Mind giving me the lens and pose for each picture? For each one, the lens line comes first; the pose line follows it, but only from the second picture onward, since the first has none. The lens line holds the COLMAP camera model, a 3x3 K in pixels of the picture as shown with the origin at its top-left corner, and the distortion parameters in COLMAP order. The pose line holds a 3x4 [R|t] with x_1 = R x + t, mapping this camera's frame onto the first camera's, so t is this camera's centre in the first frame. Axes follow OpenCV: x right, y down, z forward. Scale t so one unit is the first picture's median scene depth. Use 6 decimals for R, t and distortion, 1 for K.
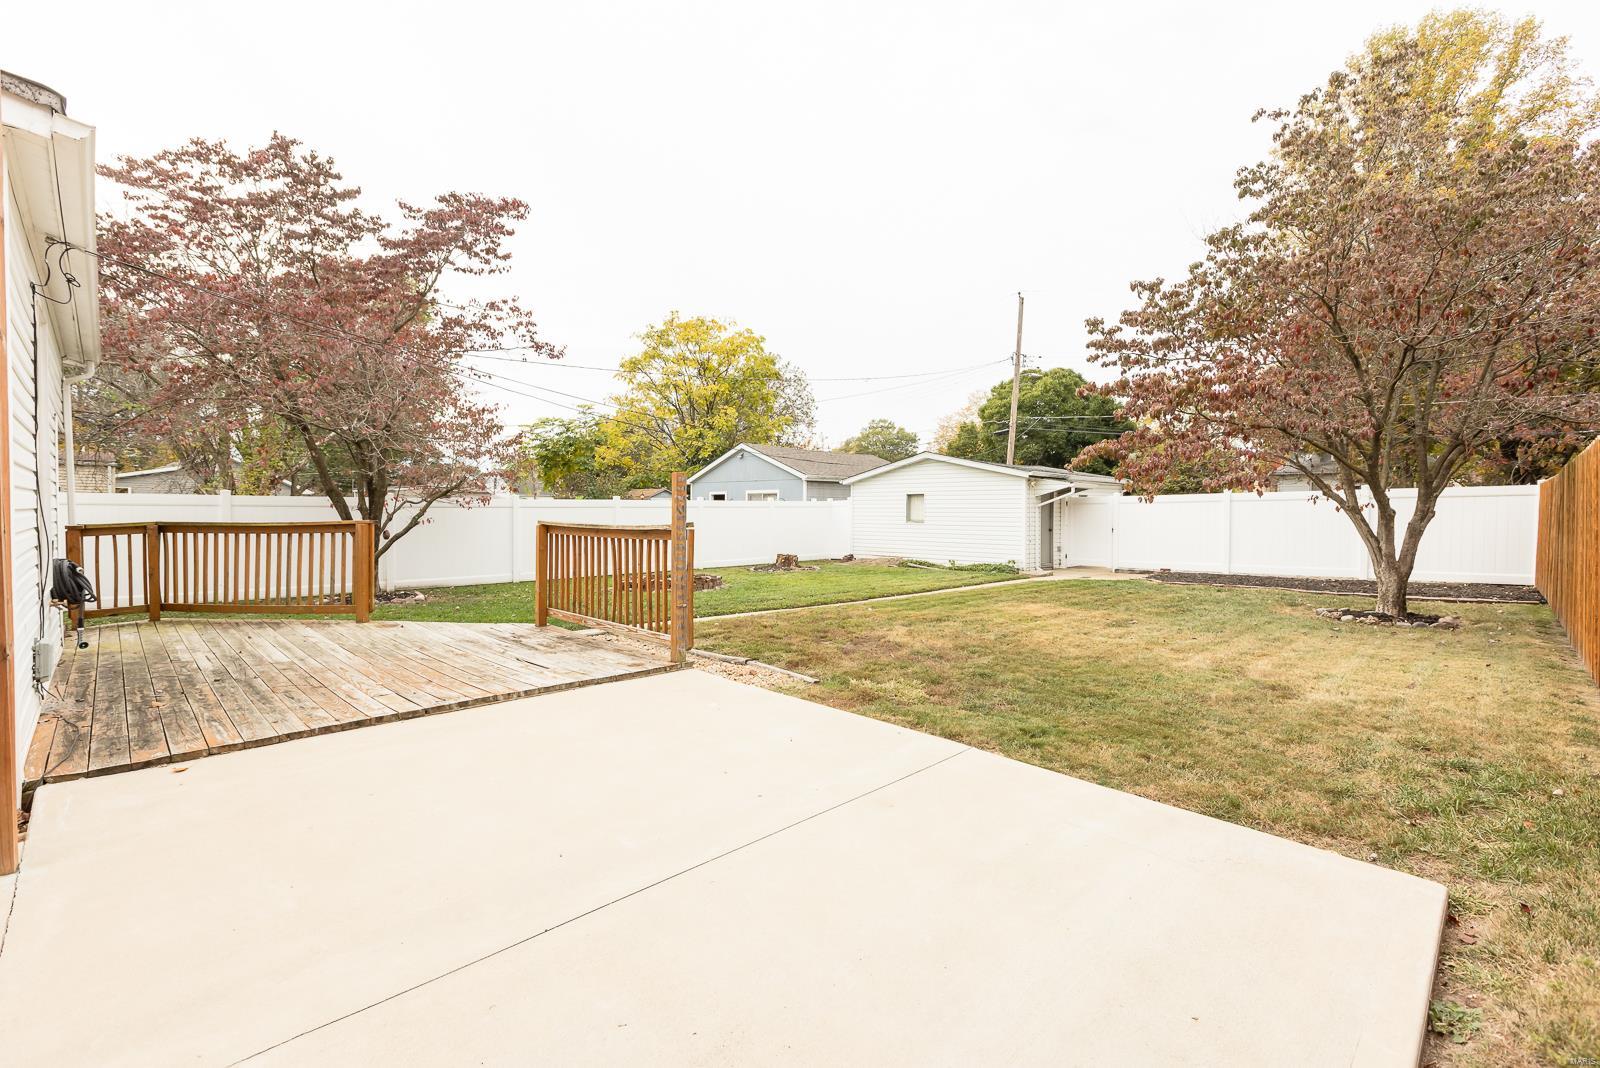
lens RADIAL K [[698.7, 0, 793.9], [0, 698.7, 532.2], [0, 0, 1]] dist [-0.006337, -0.000512]
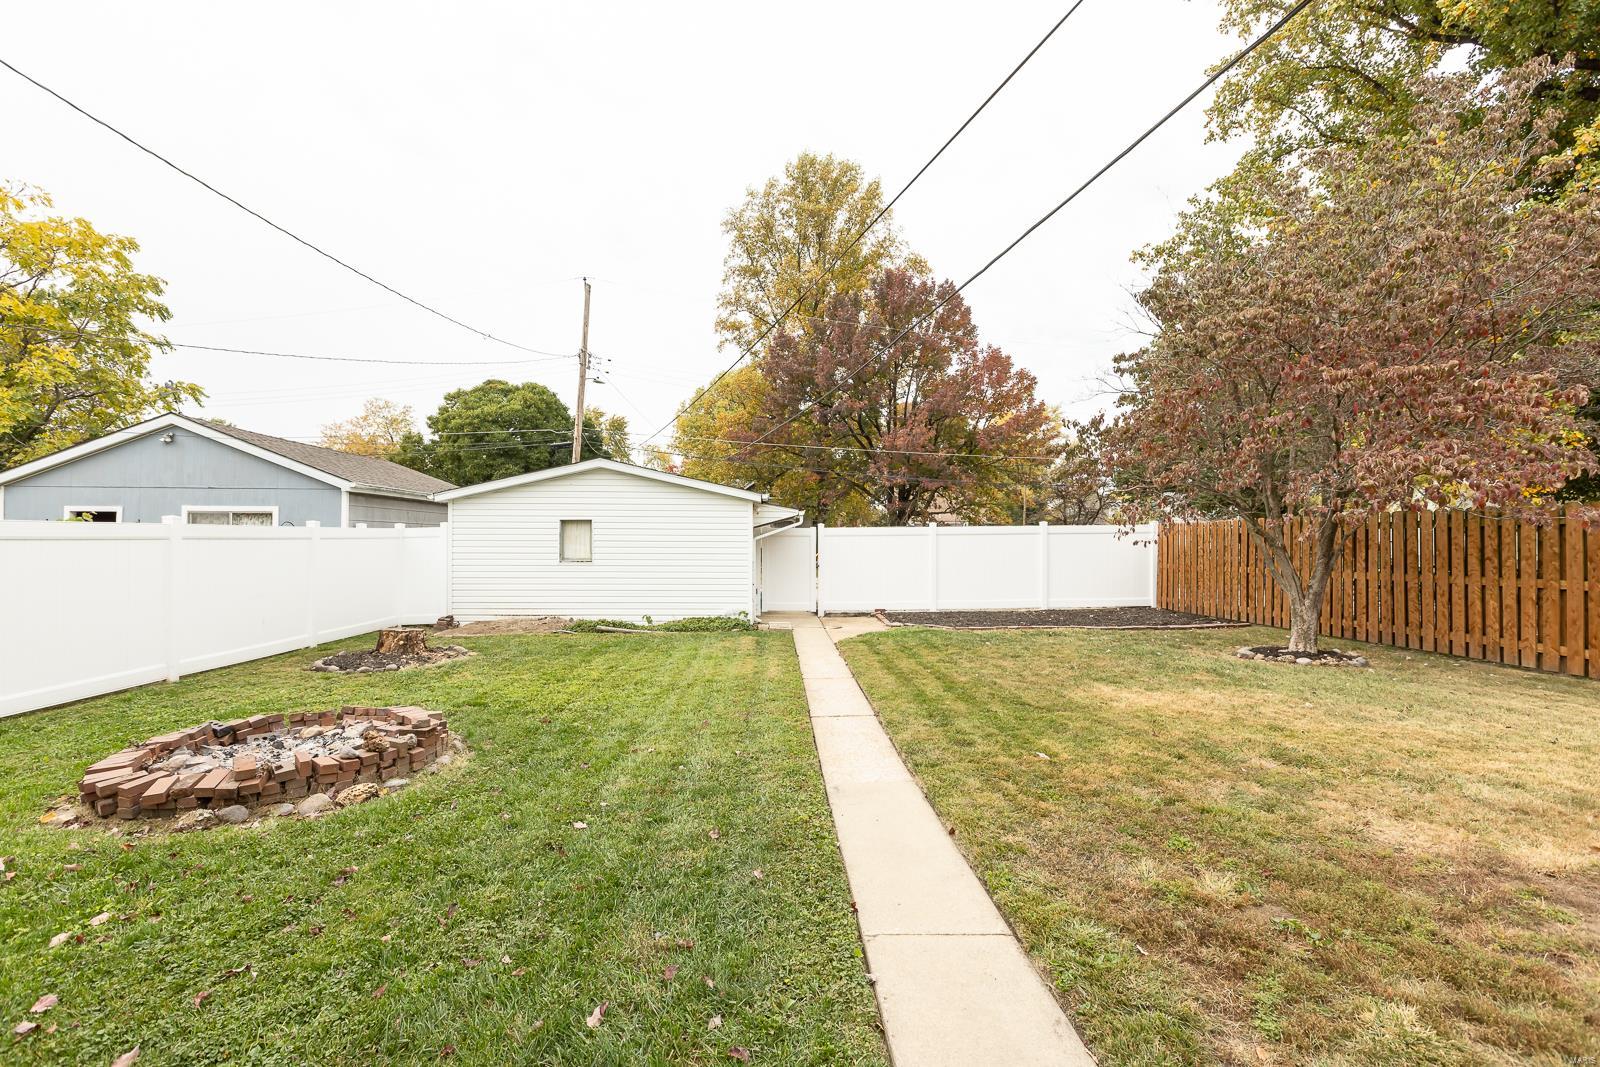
lens RADIAL K [[714.1, 0, 803.8], [0, 714.1, 534.1], [0, 0, 1]] dist [0.000392, 0.000570]
pose [[0.678974, 0.008477, 0.734113, -0.159901], [0.020197, 0.999339, -0.030219, -0.014155], [-0.733884, 0.035345, 0.678354, 0.332130]]
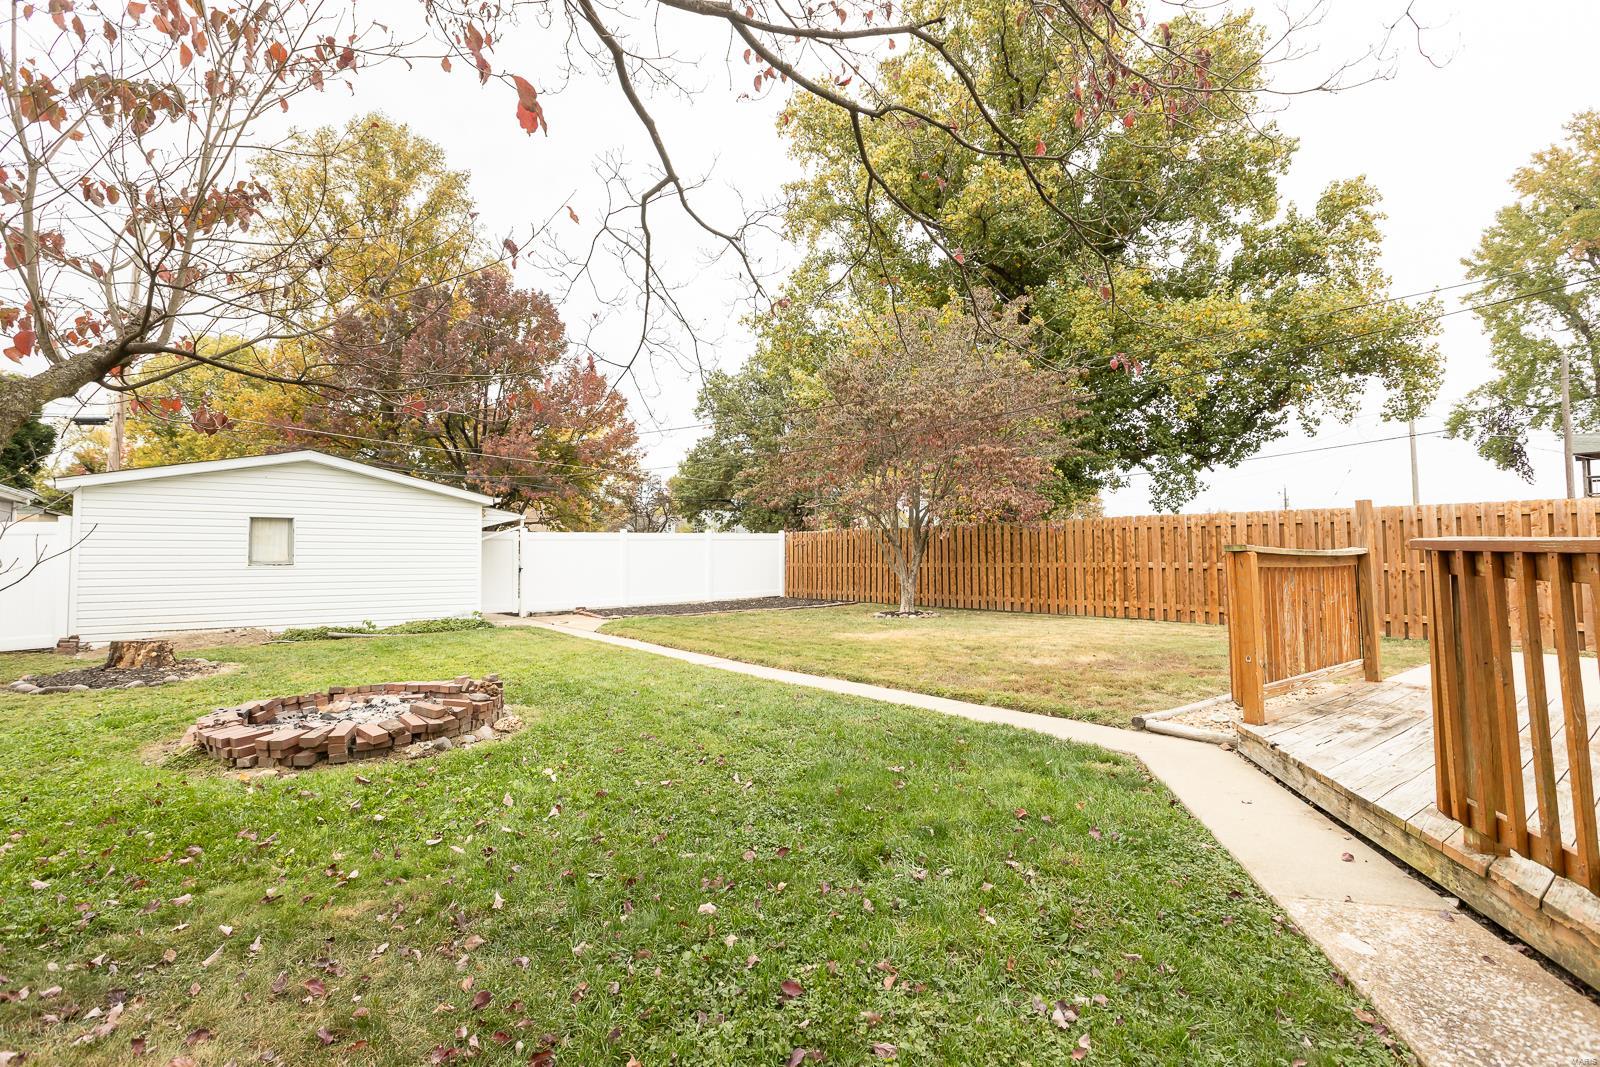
lens RADIAL K [[741.6, 0, 804.1], [0, 741.6, 522.0], [0, 0, 1]] dist [0.001075, 0.000413]
pose [[0.095769, 0.046007, 0.994340, -0.360418], [0.033036, 0.998234, -0.049369, -0.004307], [-0.994855, 0.037577, 0.094080, 0.436212]]
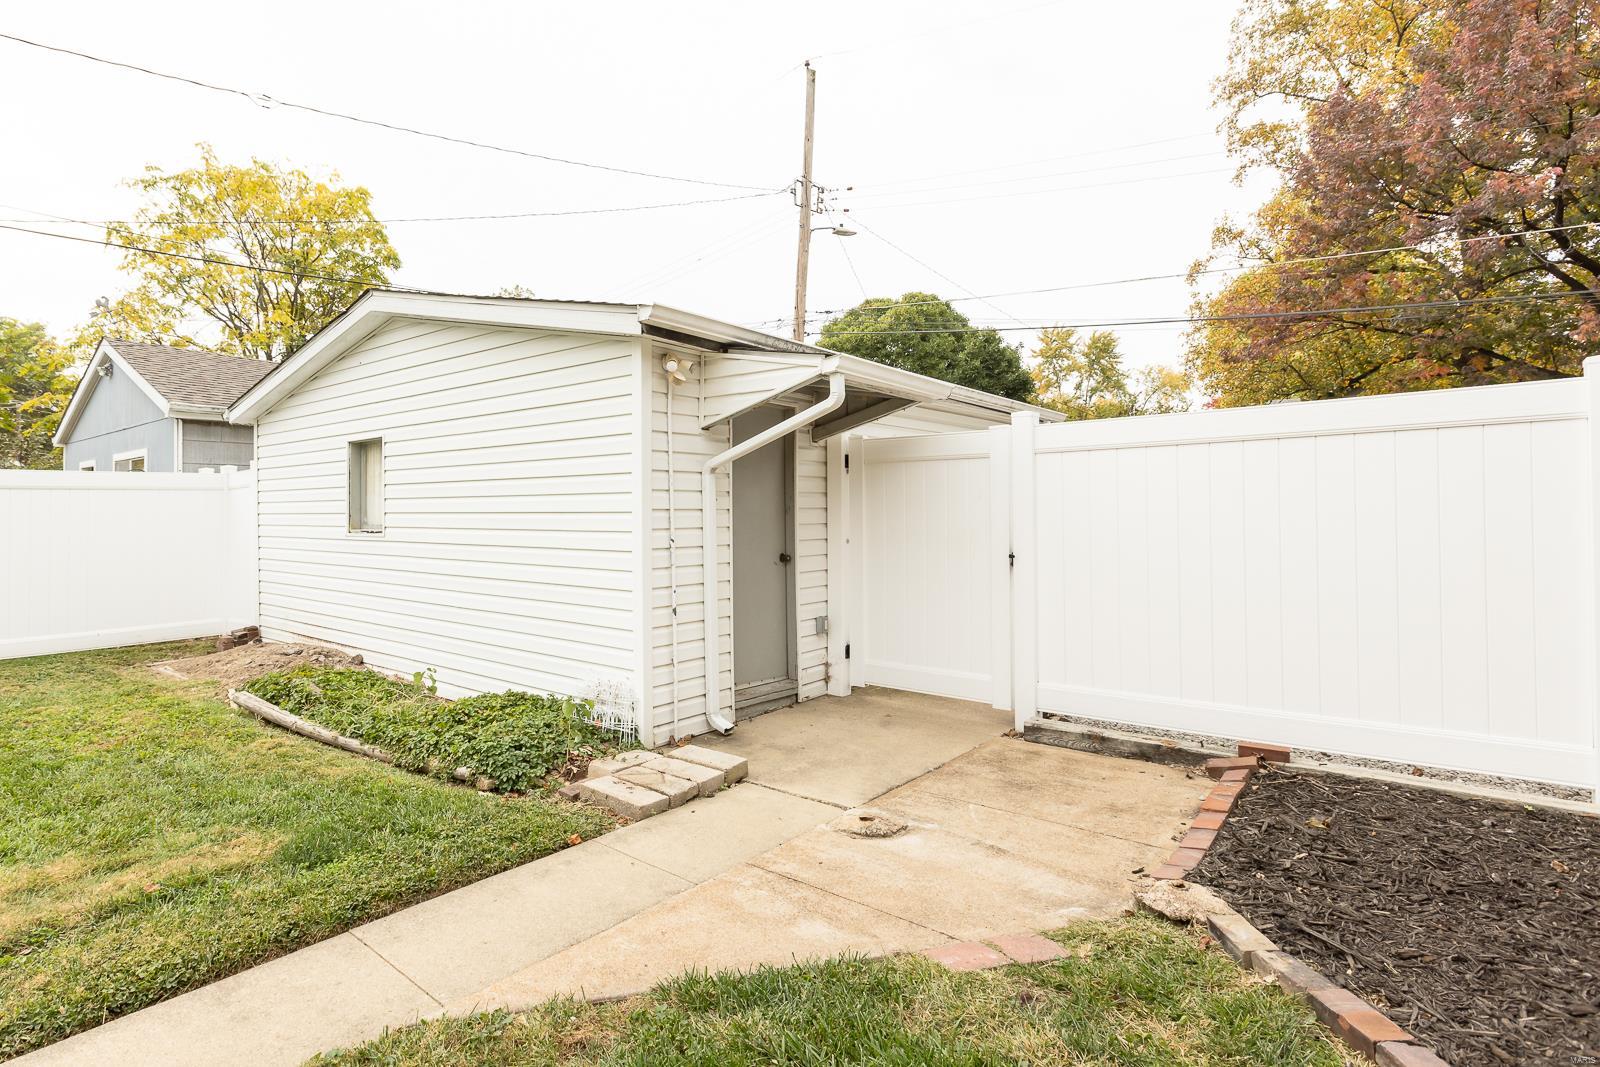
lens RADIAL K [[841.3, 0, 634.7], [0, 841.3, 508.4], [0, 0, 1]] dist [-0.004255, -0.001106]
pose [[0.999824, -0.006539, 0.017598, 0.251845], [0.007129, 0.999408, -0.033658, -0.009969], [-0.017367, 0.033777, 0.999278, 0.557958]]
